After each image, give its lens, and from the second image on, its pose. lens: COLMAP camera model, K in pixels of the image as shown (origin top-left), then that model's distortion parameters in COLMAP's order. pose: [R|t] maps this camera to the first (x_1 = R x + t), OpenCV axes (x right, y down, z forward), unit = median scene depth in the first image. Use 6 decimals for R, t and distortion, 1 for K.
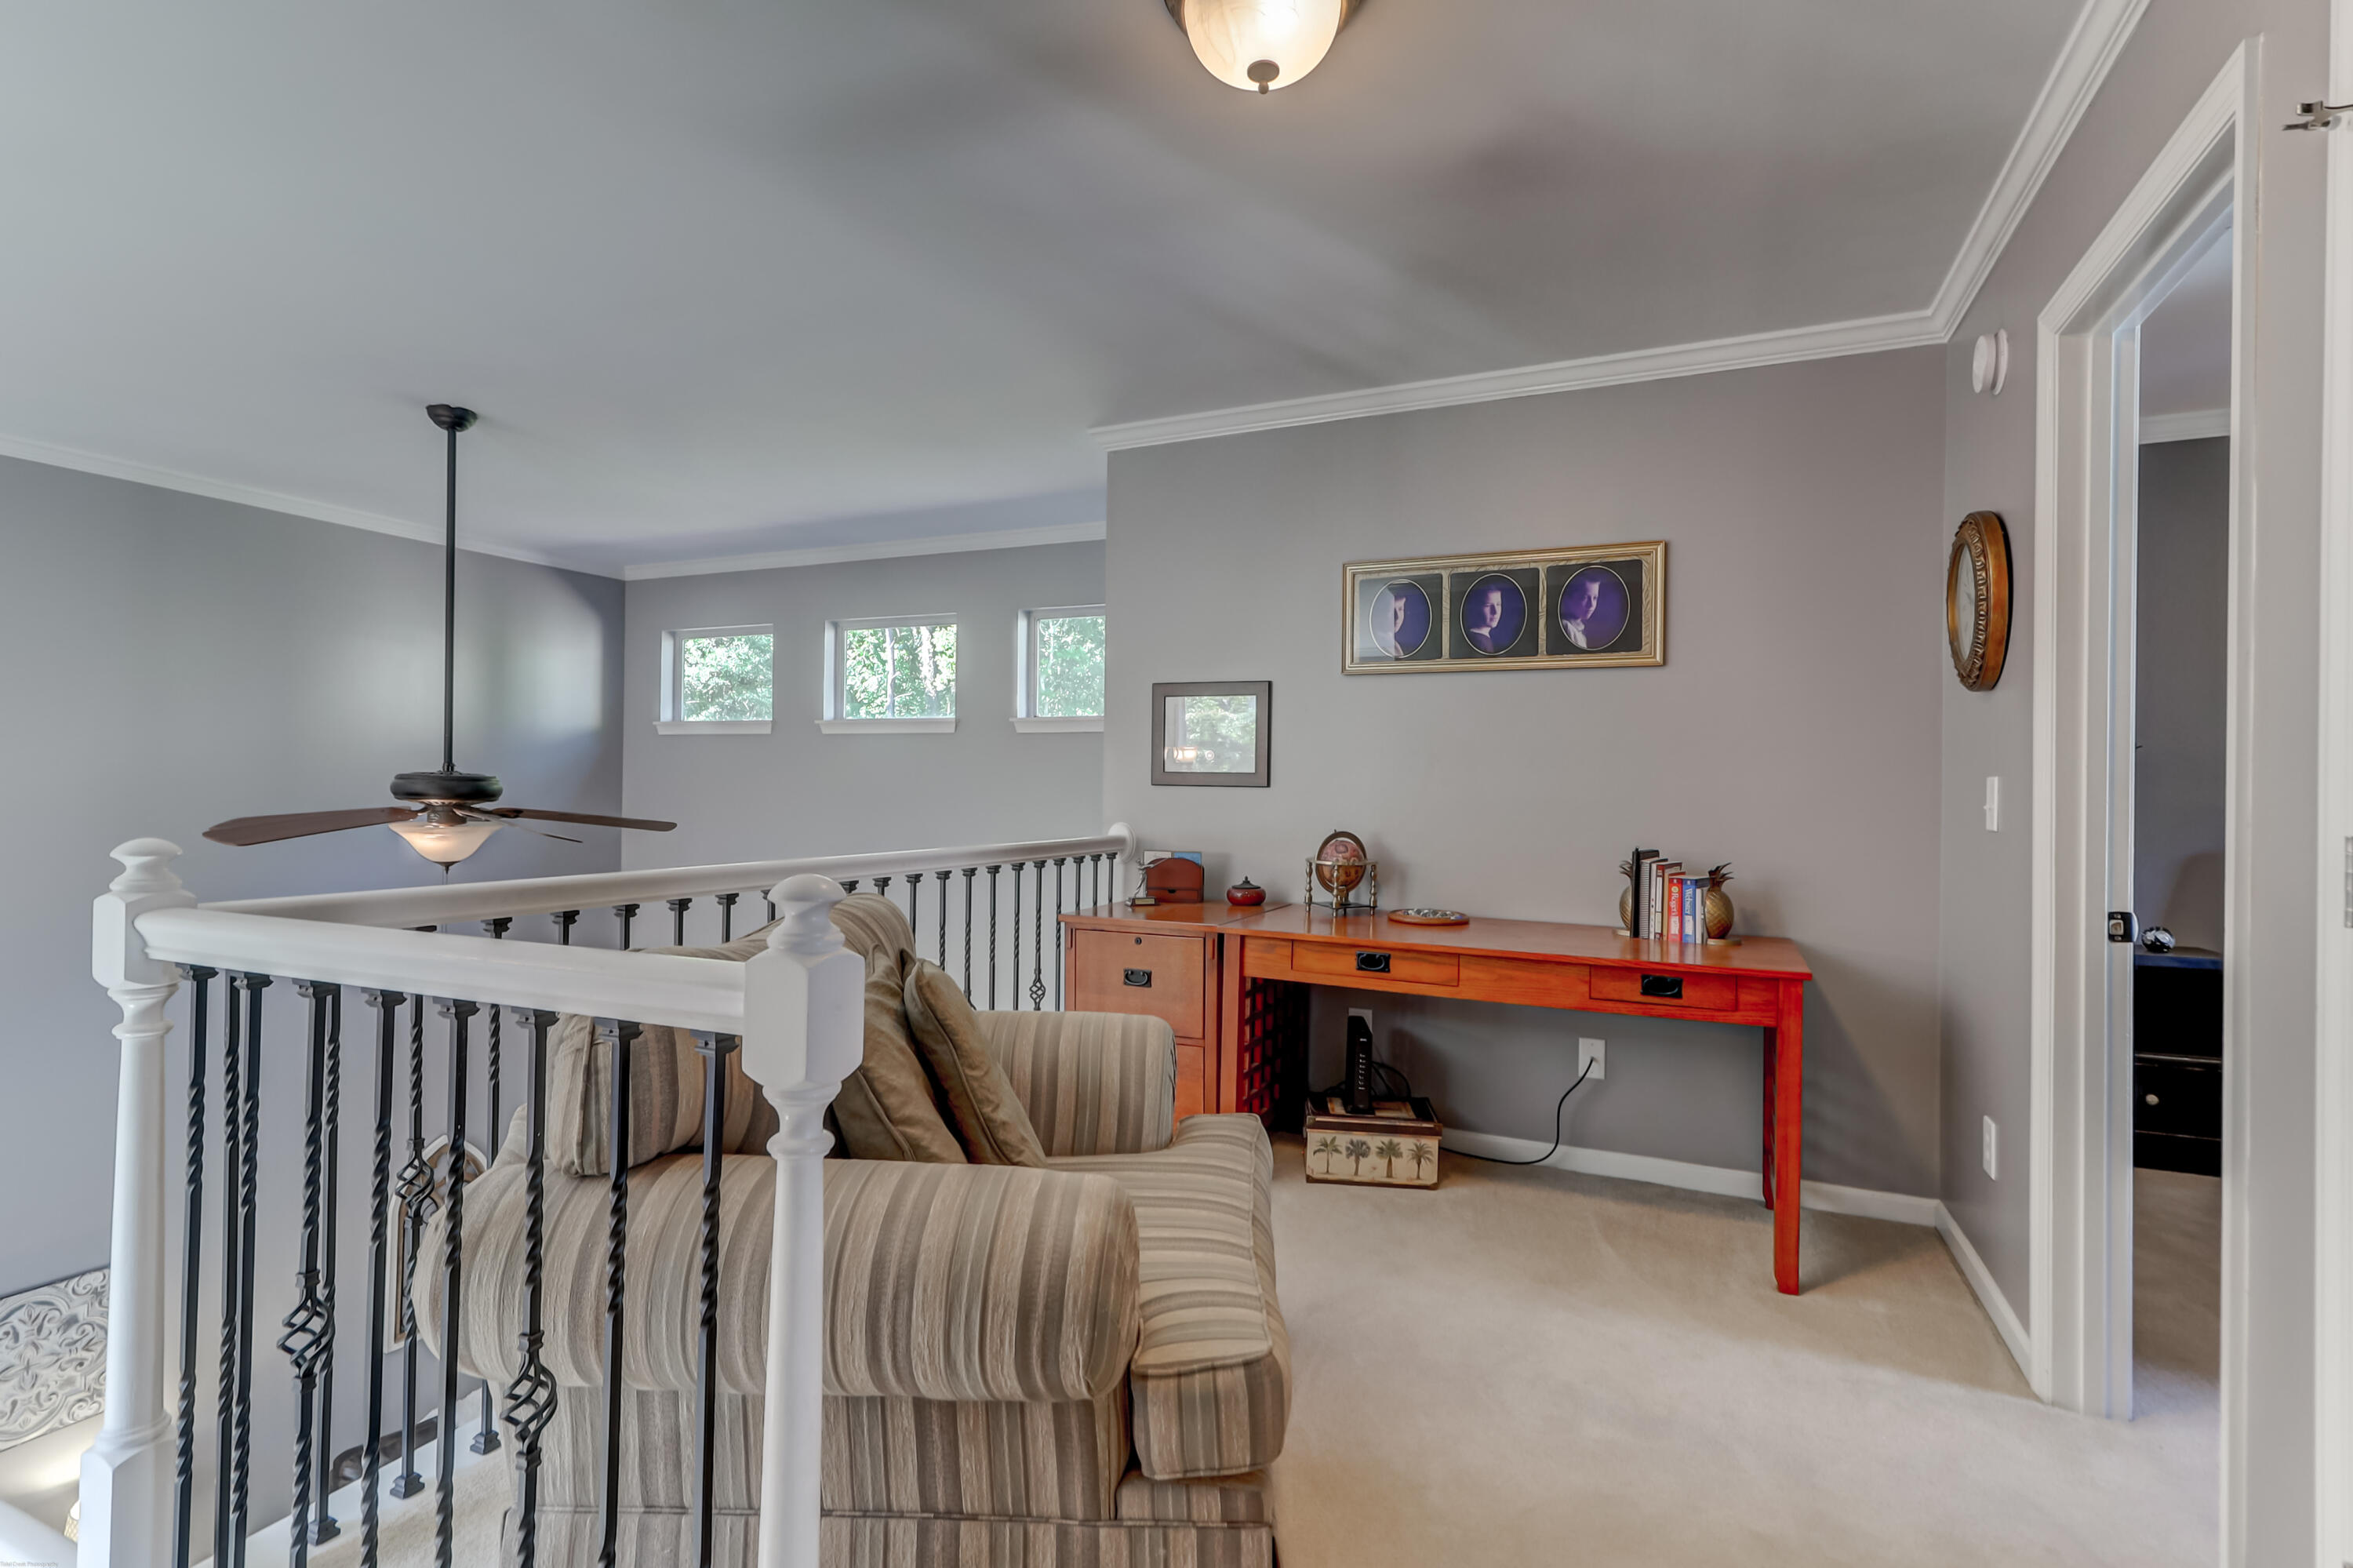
lens RADIAL K [[1122.9, 0, 1174.4], [0, 1122.9, 783.9], [0, 0, 1]] dist [0.009230, 0.000198]
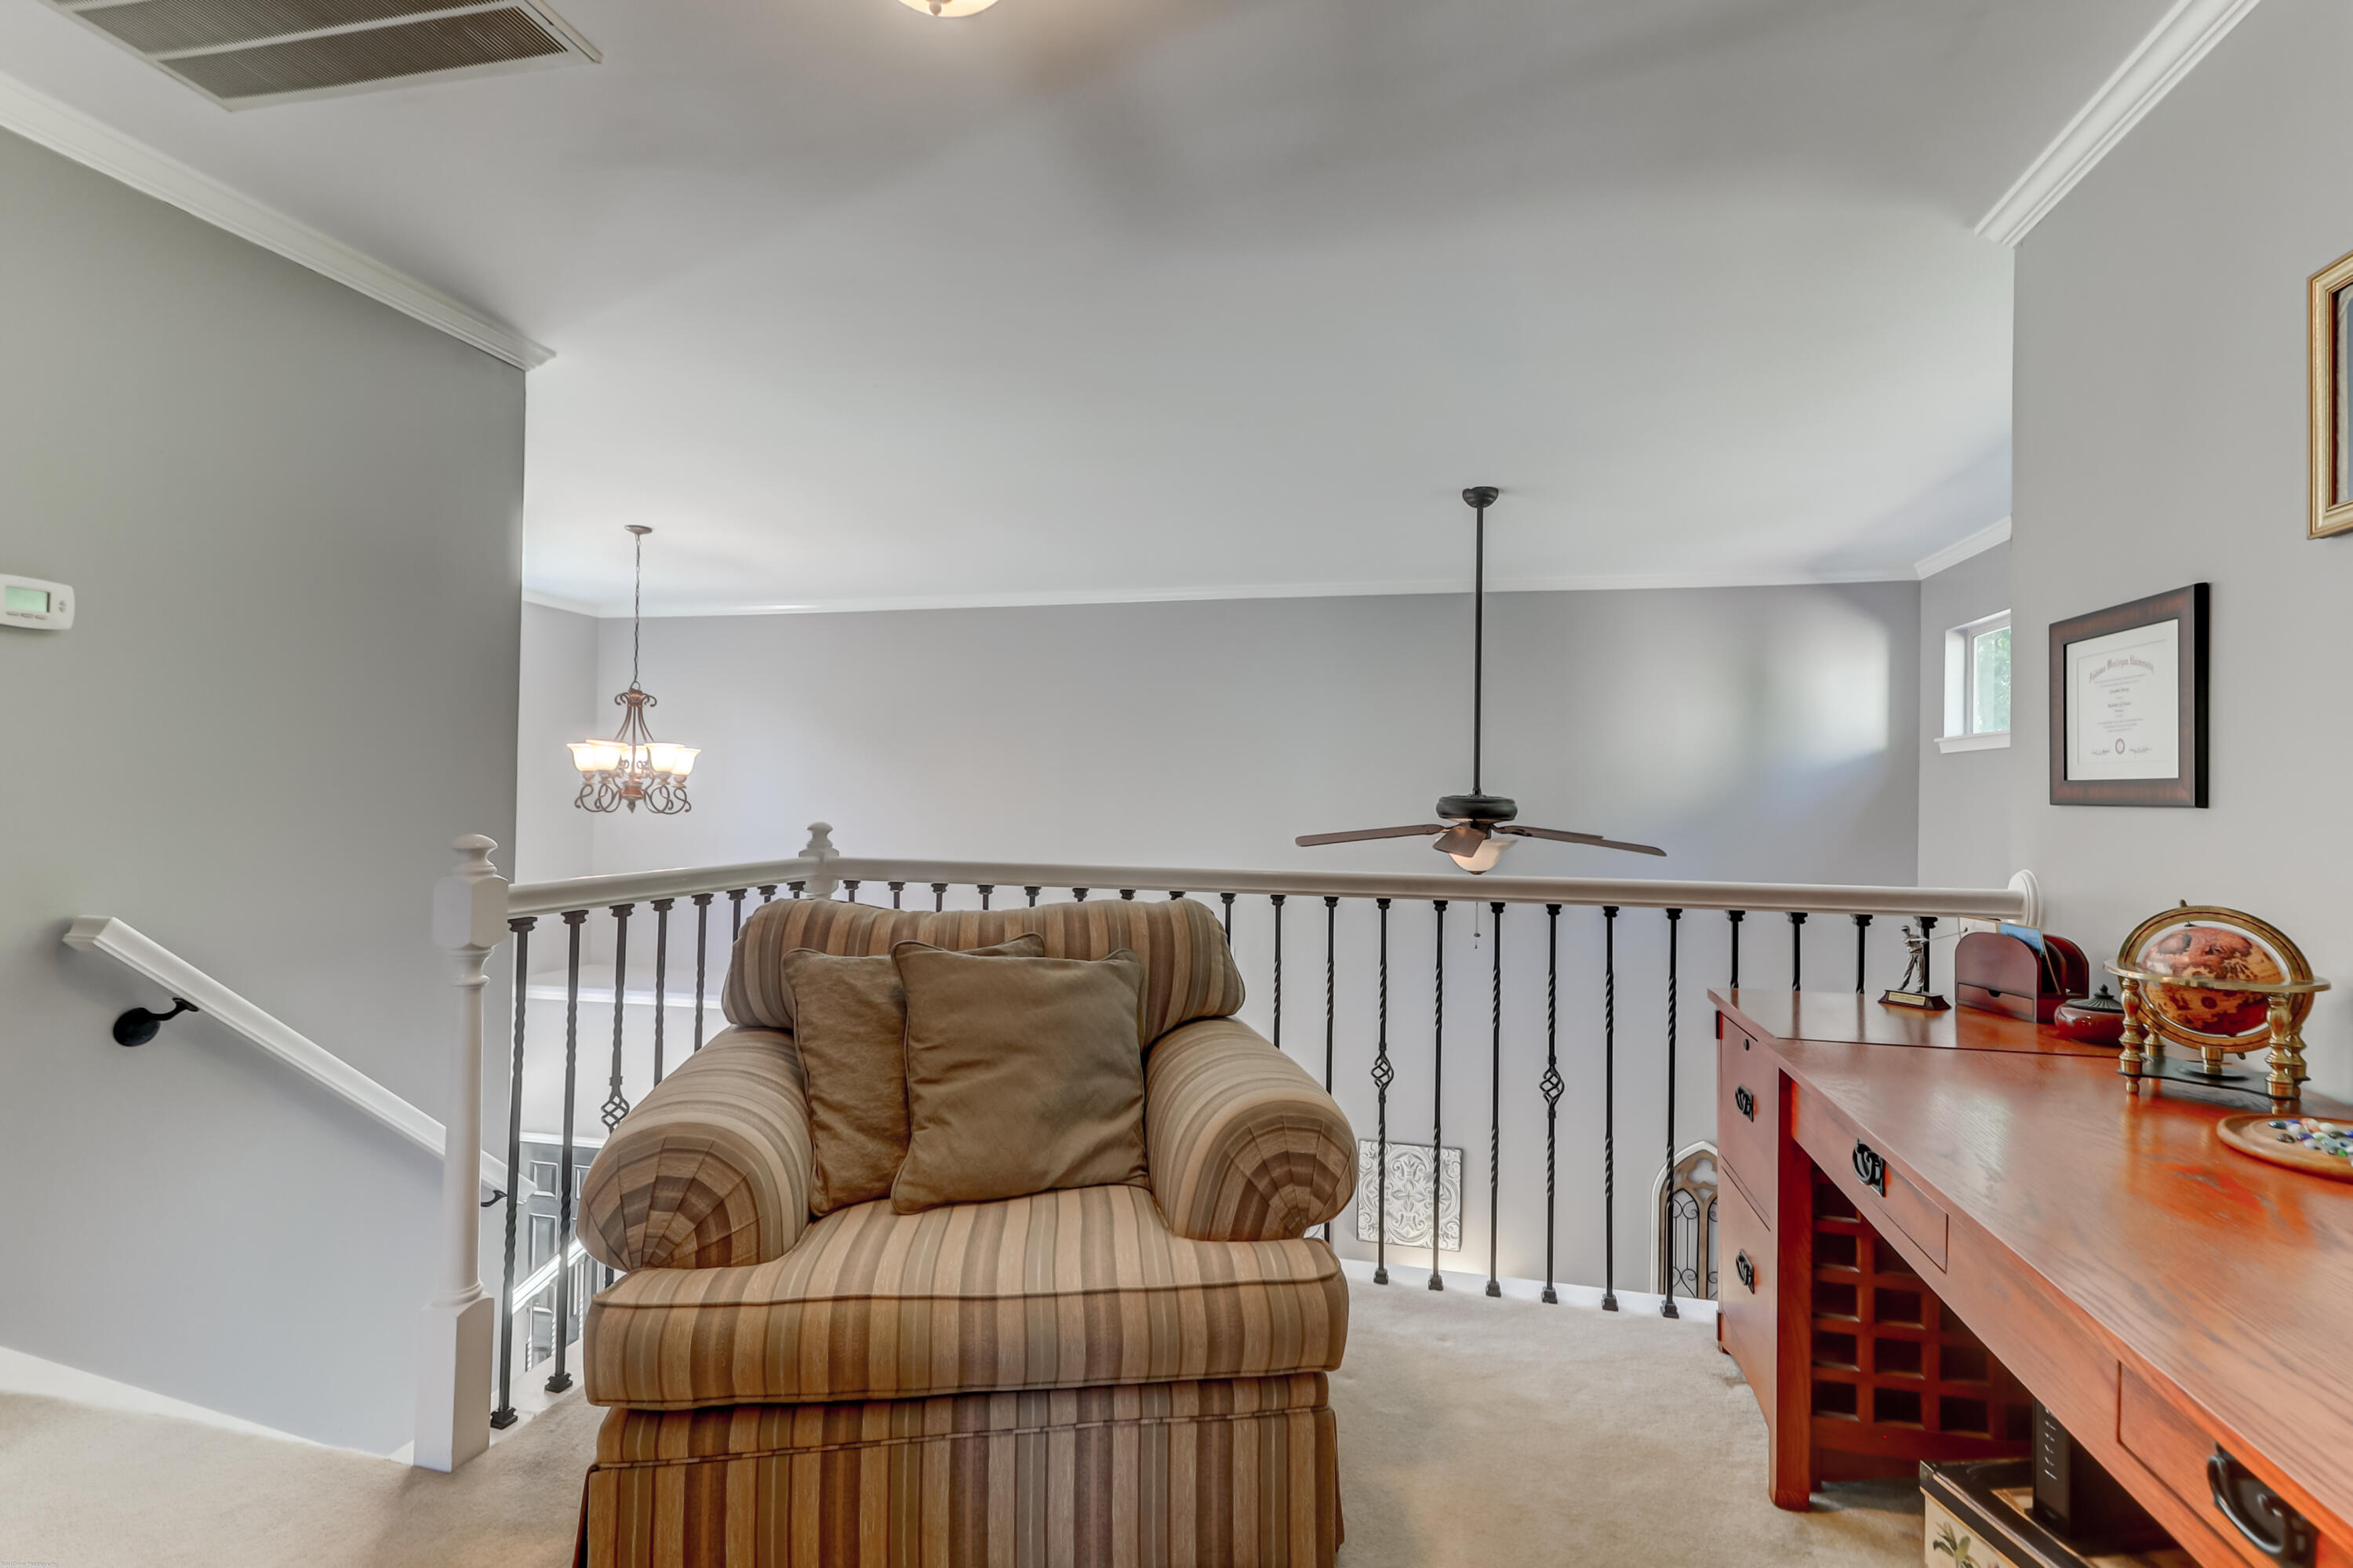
lens RADIAL K [[1122.9, 0, 1179.9], [0, 1122.9, 776.9], [0, 0, 1]] dist [0.009230, 0.000198]
pose [[0.190529, -0.027907, -0.981285, 0.451751], [-0.008761, 0.999508, -0.030126, 0.007955], [0.981643, 0.014337, 0.190190, 0.468932]]
